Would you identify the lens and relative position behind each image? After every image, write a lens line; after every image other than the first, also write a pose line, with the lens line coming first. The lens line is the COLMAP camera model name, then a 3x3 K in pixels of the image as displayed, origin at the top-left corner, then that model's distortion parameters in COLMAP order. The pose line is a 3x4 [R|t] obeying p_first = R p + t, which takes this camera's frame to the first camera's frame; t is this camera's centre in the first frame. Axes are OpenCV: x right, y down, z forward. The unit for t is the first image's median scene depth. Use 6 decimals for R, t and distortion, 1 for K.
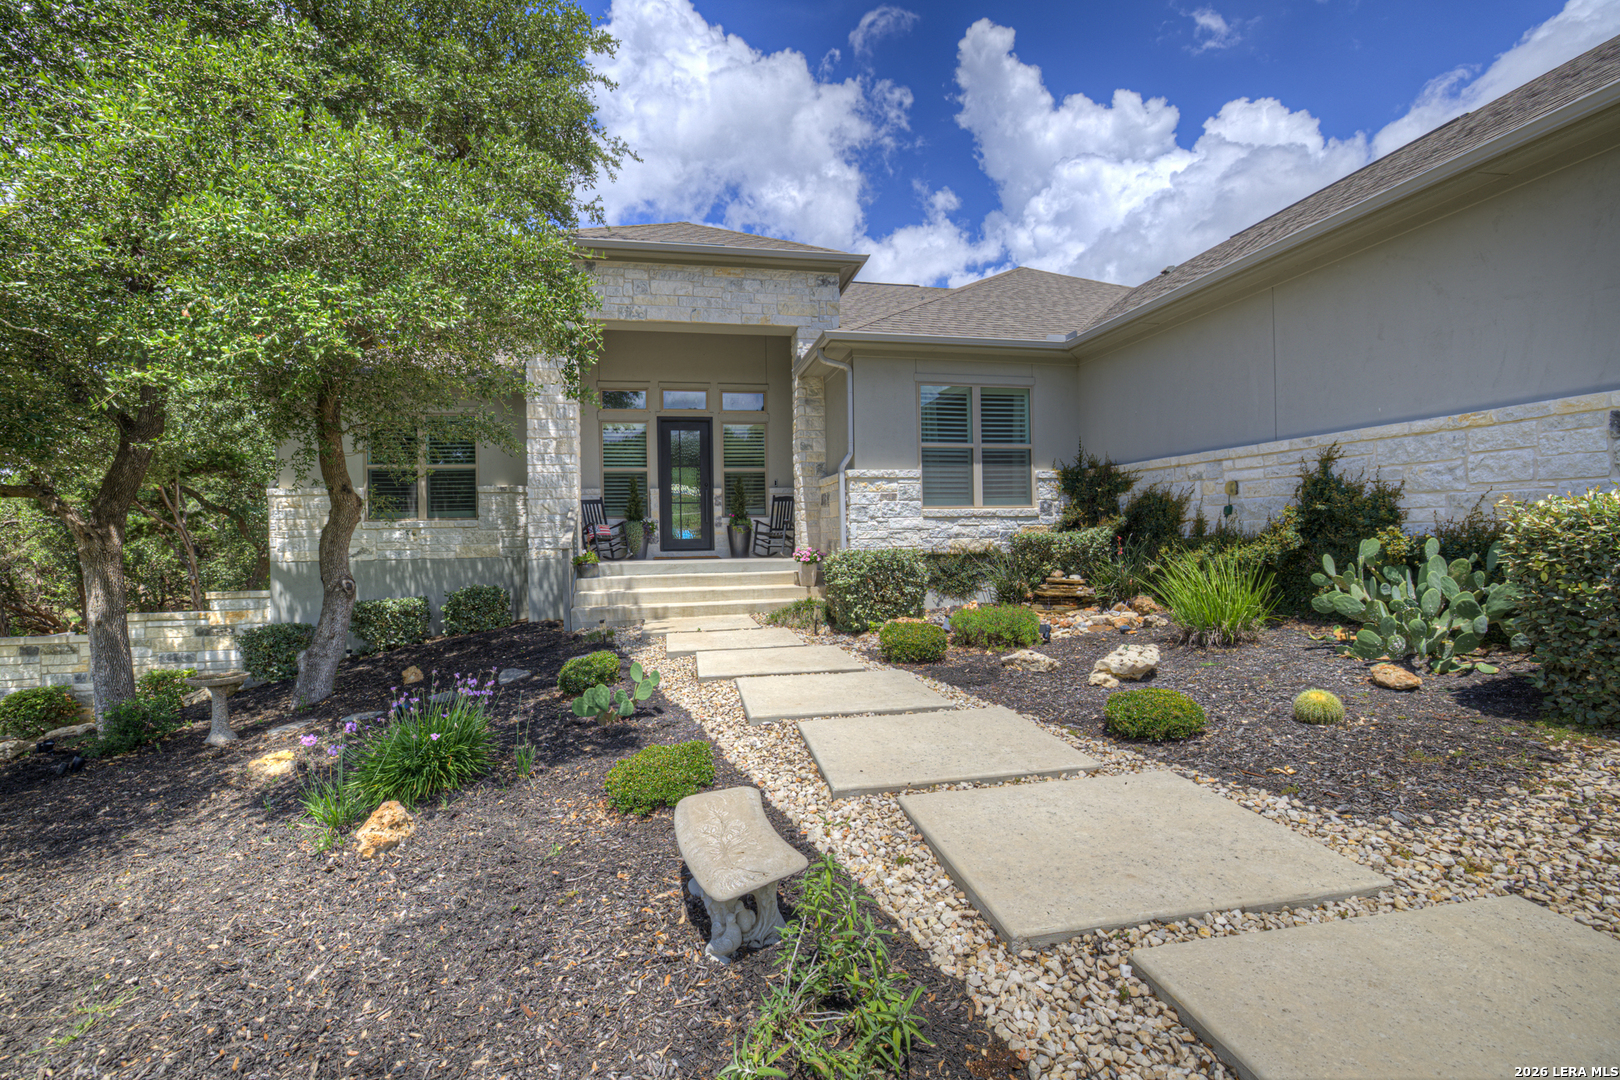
lens RADIAL K [[702.9, 0, 802.8], [0, 702.9, 526.5], [0, 0, 1]] dist [-0.002807, 0.000015]
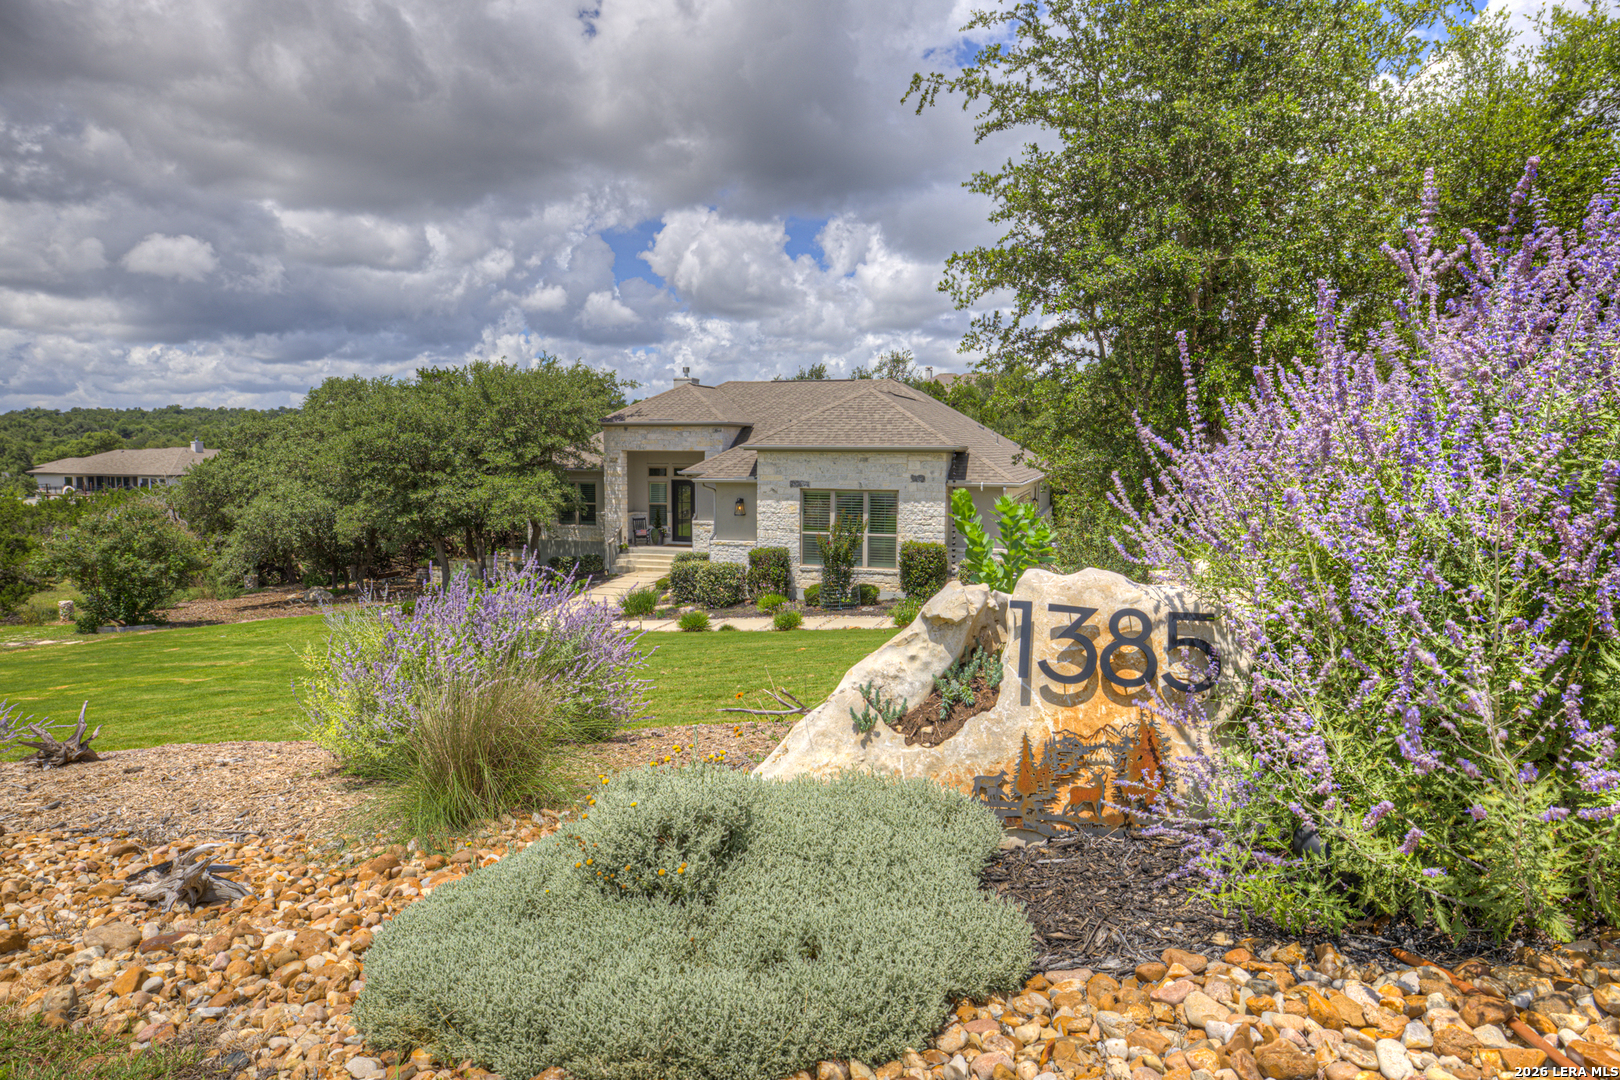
lens RADIAL K [[1042.9, 0, 807.4], [0, 1042.9, 541.4], [0, 0, 1]] dist [-0.002365, -0.000105]
pose [[0.892951, 0.059845, -0.446158, 1.890166], [-0.017037, 0.994906, 0.099352, -0.343648], [0.449832, -0.081116, 0.889422, -1.972479]]
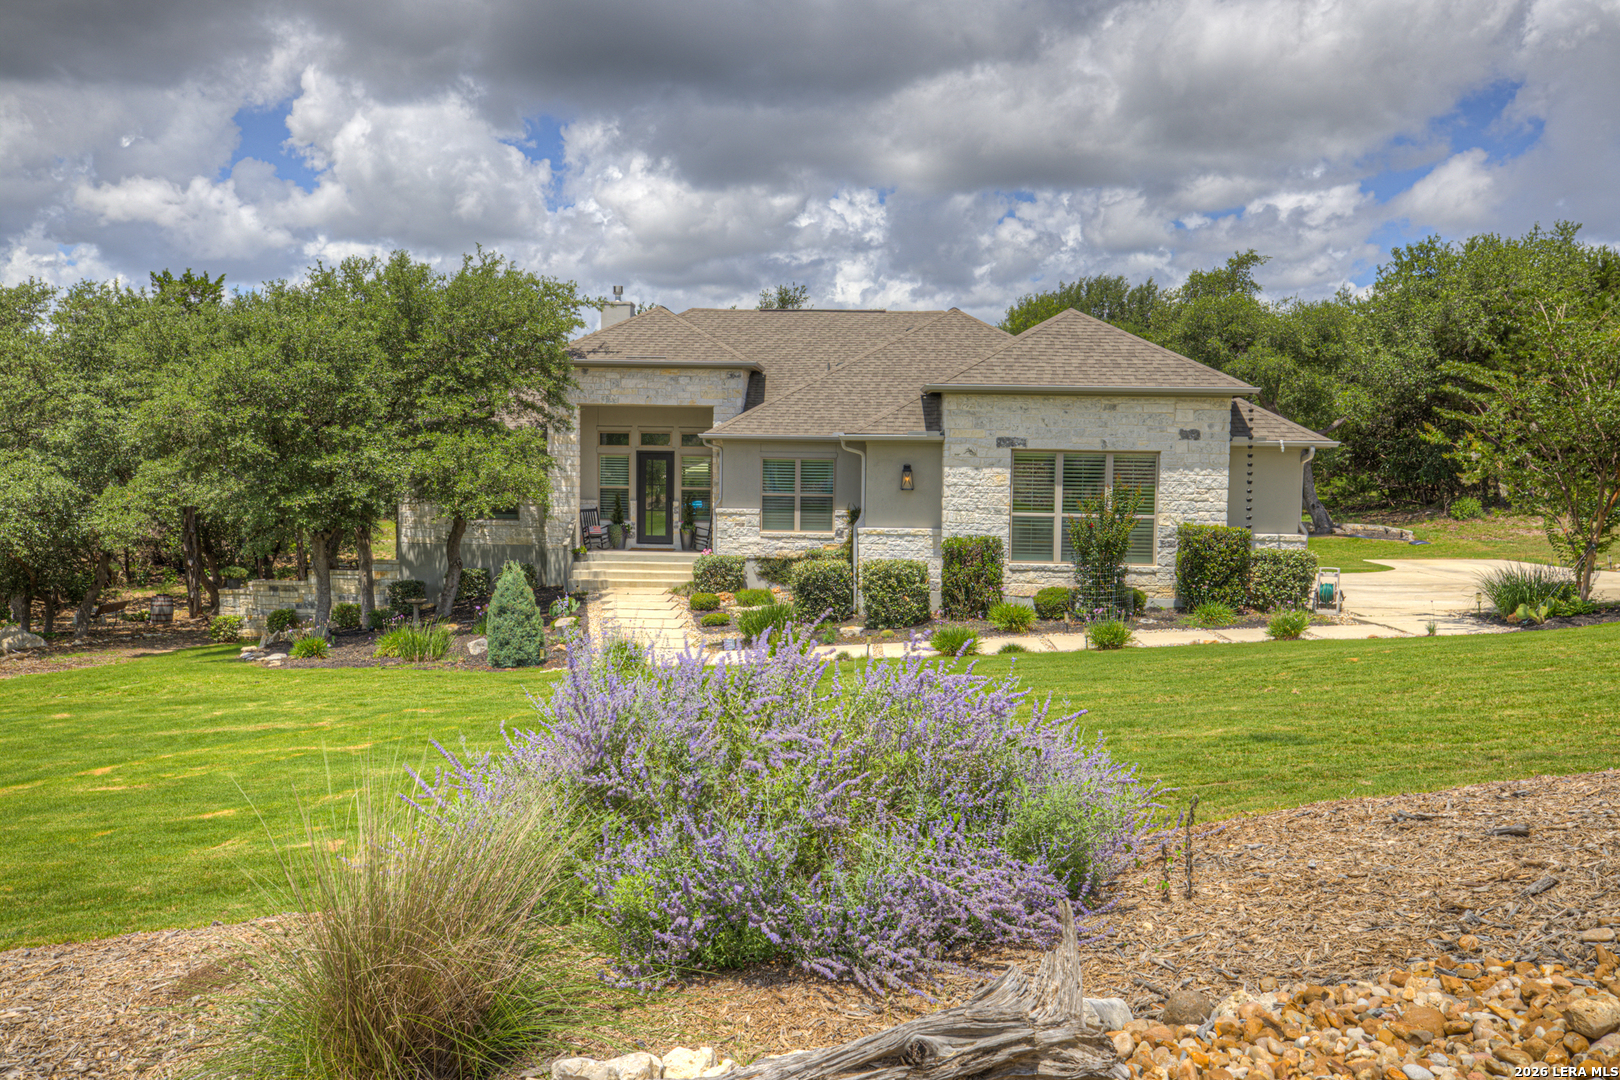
lens RADIAL K [[1444.0, 0, 814.4], [0, 1444.0, 542.9], [0, 0, 1]] dist [0.020031, 0.001864]
pose [[0.975349, 0.044826, -0.216068, 0.932949], [-0.029472, 0.996840, 0.073768, -0.230656], [0.218692, -0.065581, 0.973588, -2.121296]]
